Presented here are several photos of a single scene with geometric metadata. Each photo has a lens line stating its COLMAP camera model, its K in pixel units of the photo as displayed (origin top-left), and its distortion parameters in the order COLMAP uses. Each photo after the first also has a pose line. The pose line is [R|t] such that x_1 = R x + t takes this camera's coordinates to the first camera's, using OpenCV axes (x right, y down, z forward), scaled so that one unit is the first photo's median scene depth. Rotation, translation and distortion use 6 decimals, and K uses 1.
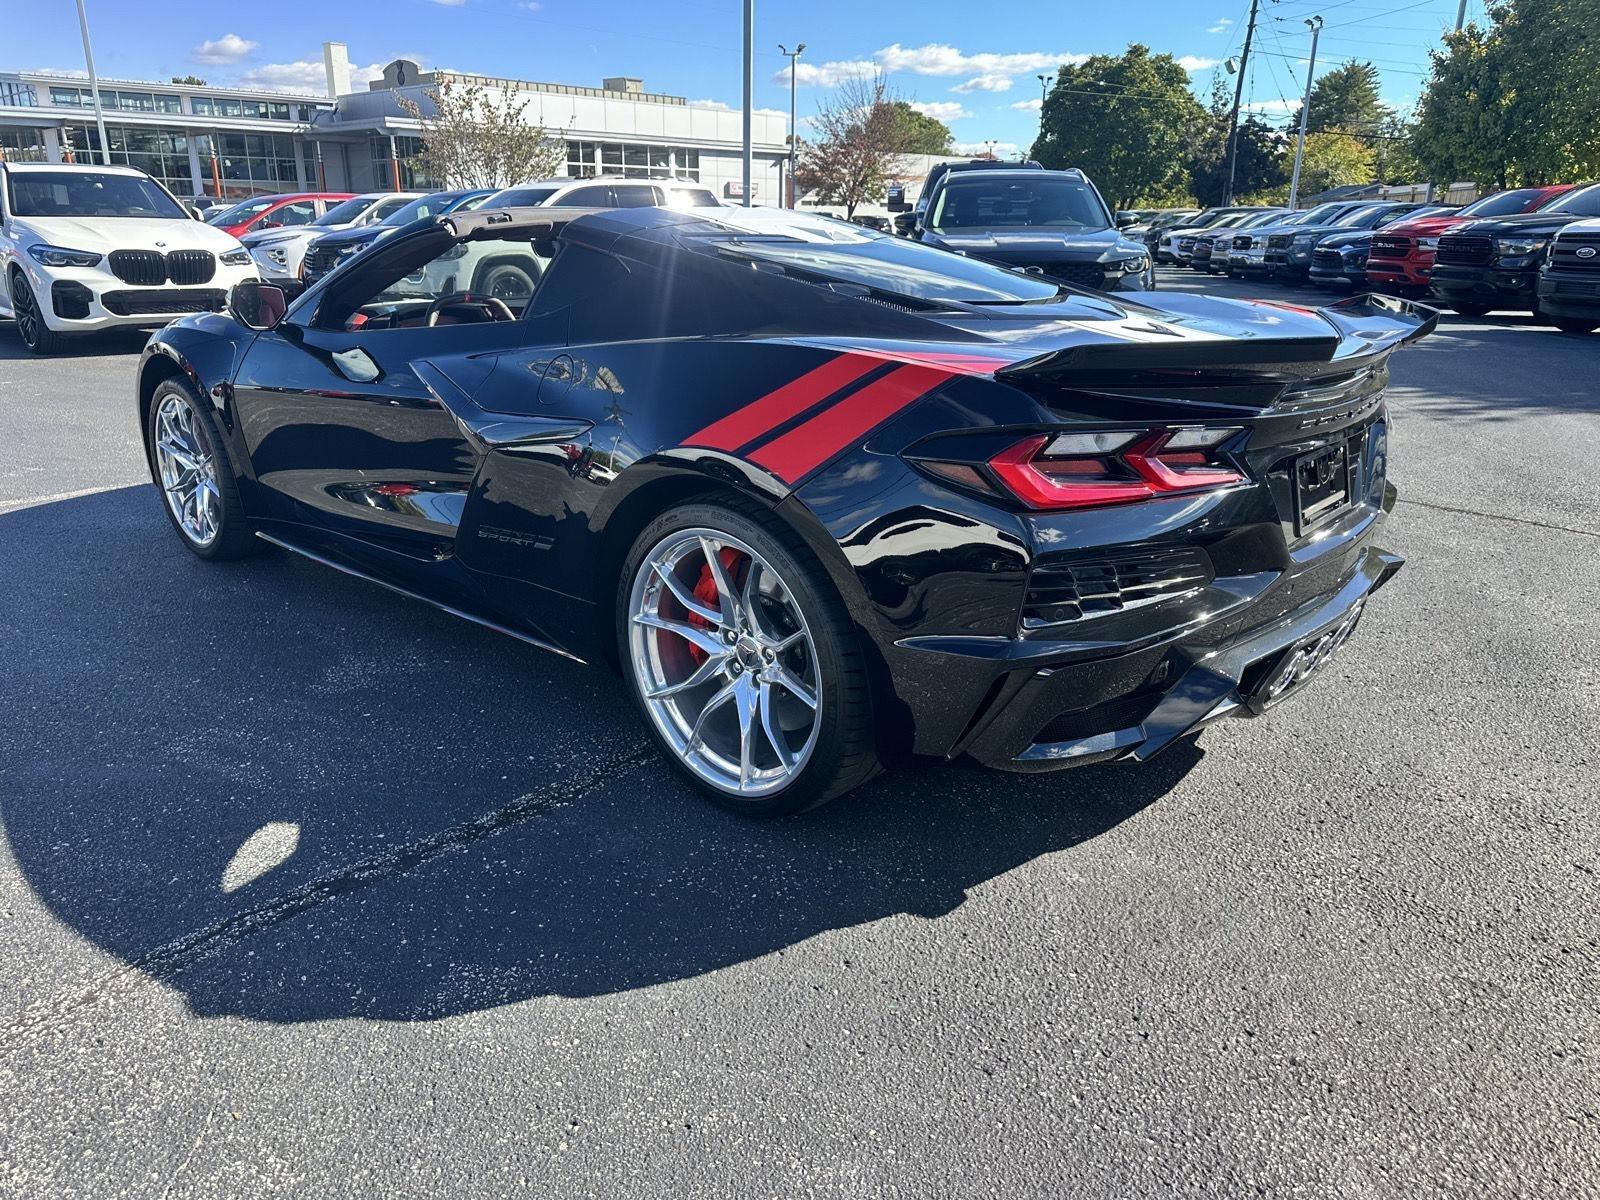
lens RADIAL K [[1135.3, 0, 793.5], [0, 1135.3, 591.4], [0, 0, 1]] dist [0.029392, -0.035952]
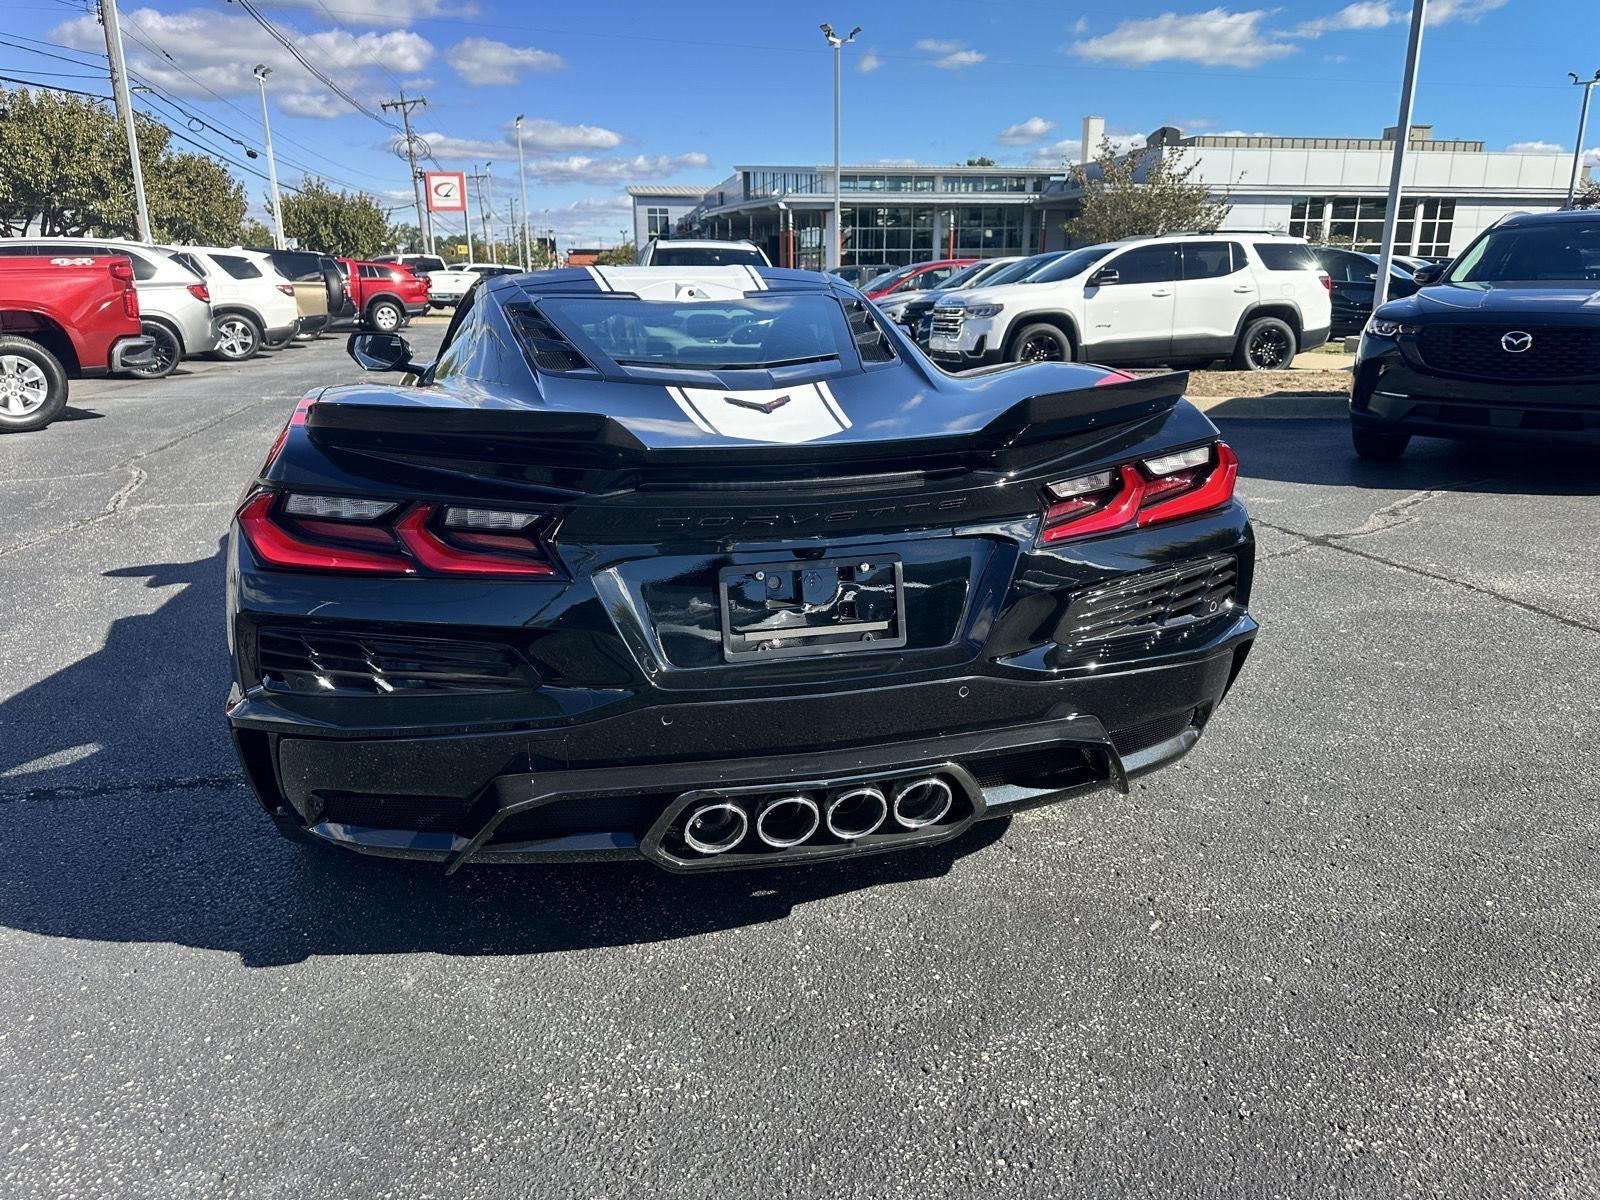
lens RADIAL K [[1135.3, 0, 795.6], [0, 1135.3, 596.3], [0, 0, 1]] dist [0.029392, -0.035952]
pose [[0.815340, 0.144415, -0.560683, 0.044329], [-0.169721, 0.985467, 0.007021, -0.005251], [0.553548, 0.089435, 0.828001, 0.017517]]
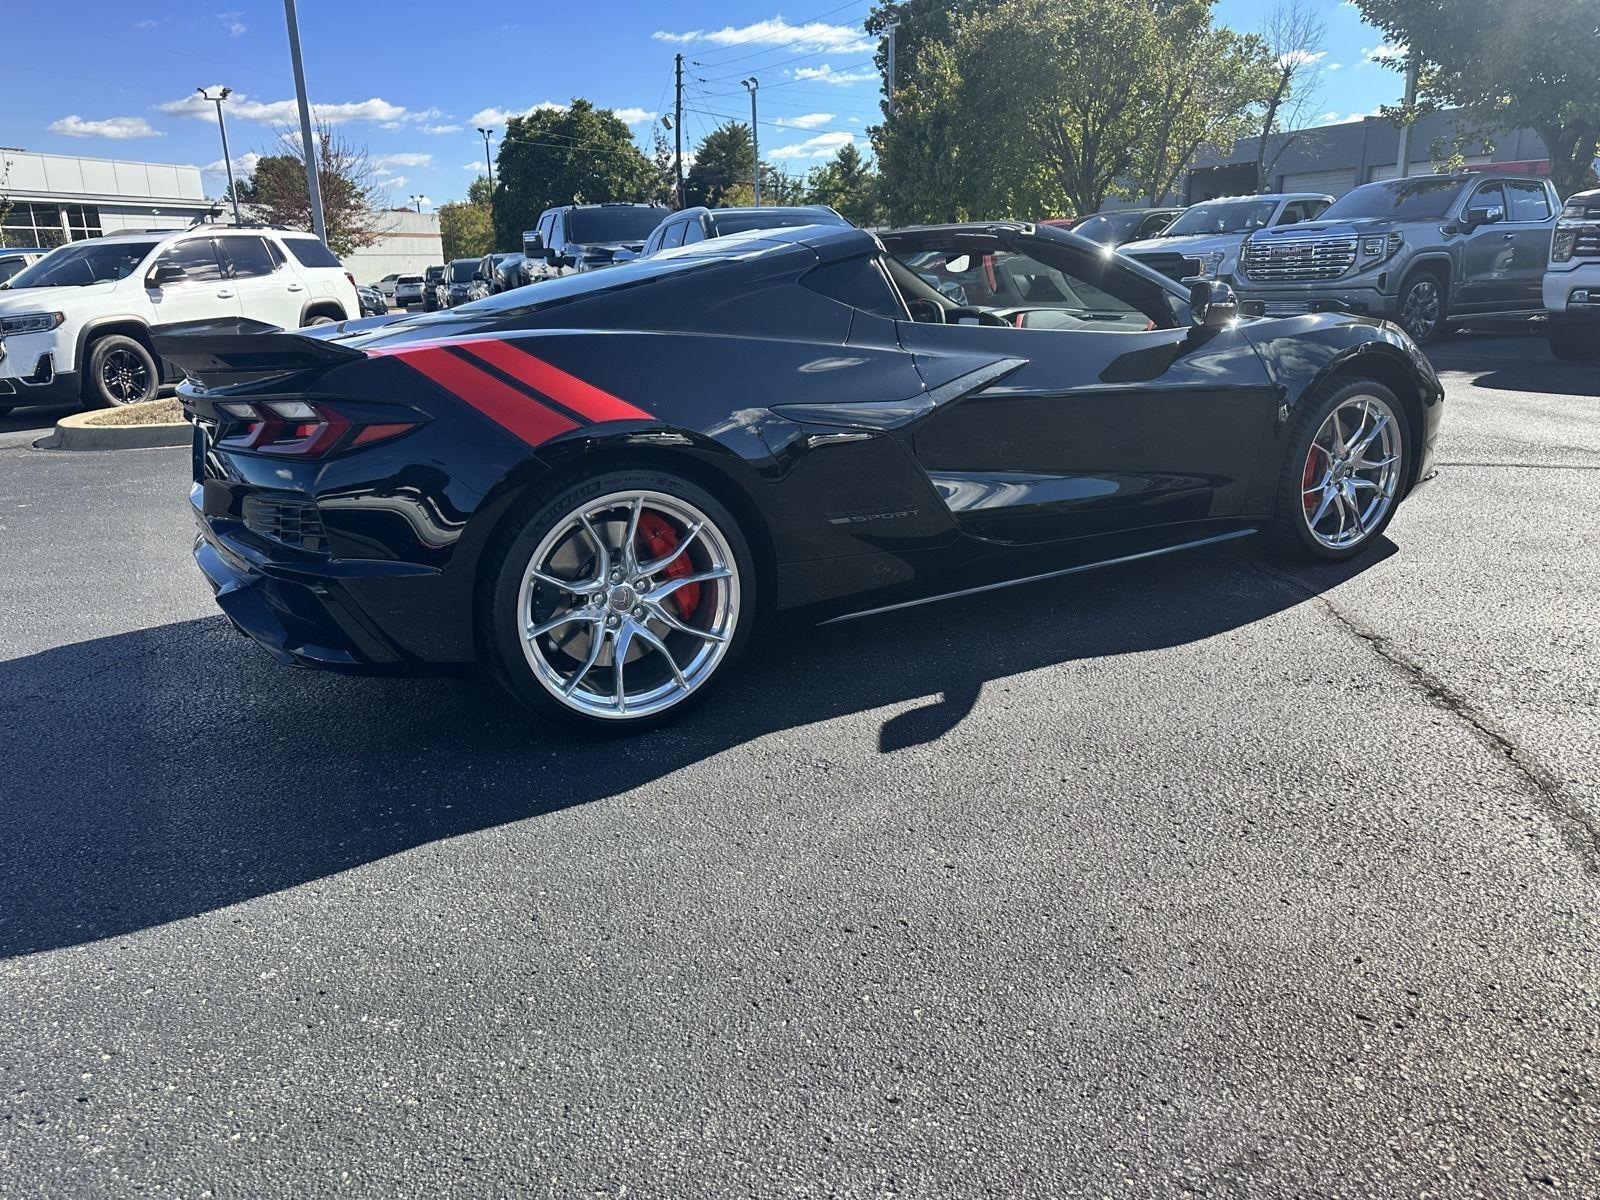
lens RADIAL K [[1135.3, 0, 801.4], [0, 1135.3, 605.1], [0, 0, 1]] dist [0.029392, -0.035952]
pose [[0.879807, -0.168678, 0.444395, -0.056765], [0.182794, 0.983087, 0.011255, -0.006438], [-0.438777, 0.071331, 0.895760, 0.023995]]
